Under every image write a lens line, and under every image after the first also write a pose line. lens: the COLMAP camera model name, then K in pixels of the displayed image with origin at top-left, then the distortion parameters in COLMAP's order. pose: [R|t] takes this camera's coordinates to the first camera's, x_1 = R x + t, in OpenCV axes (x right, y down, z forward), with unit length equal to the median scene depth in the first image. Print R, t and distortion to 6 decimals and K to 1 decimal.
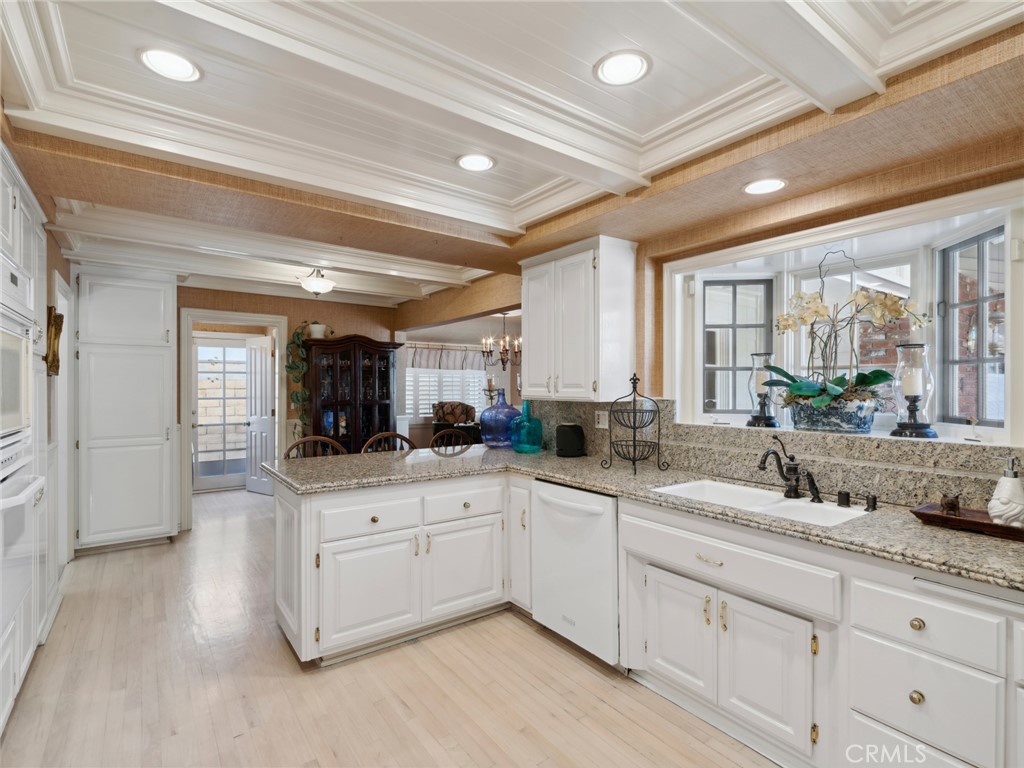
lens RADIAL K [[501.7, 0, 510.5], [0, 501.7, 386.1], [0, 0, 1]] dist [-0.001282, 0.000981]
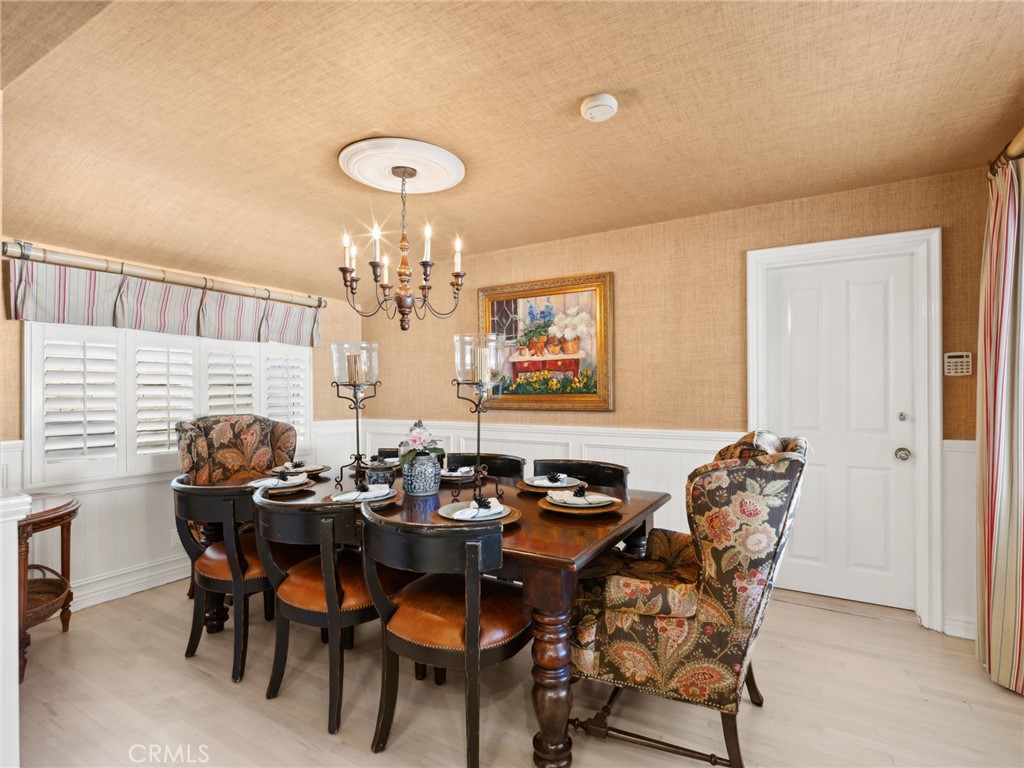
lens RADIAL K [[501.7, 0, 516.3], [0, 501.7, 389.6], [0, 0, 1]] dist [-0.001282, 0.000981]
pose [[0.909648, 0.002070, 0.415374, -0.078390], [-0.000368, 0.999991, -0.004177, 0.012267], [-0.415379, 0.003647, 0.909641, 0.542989]]
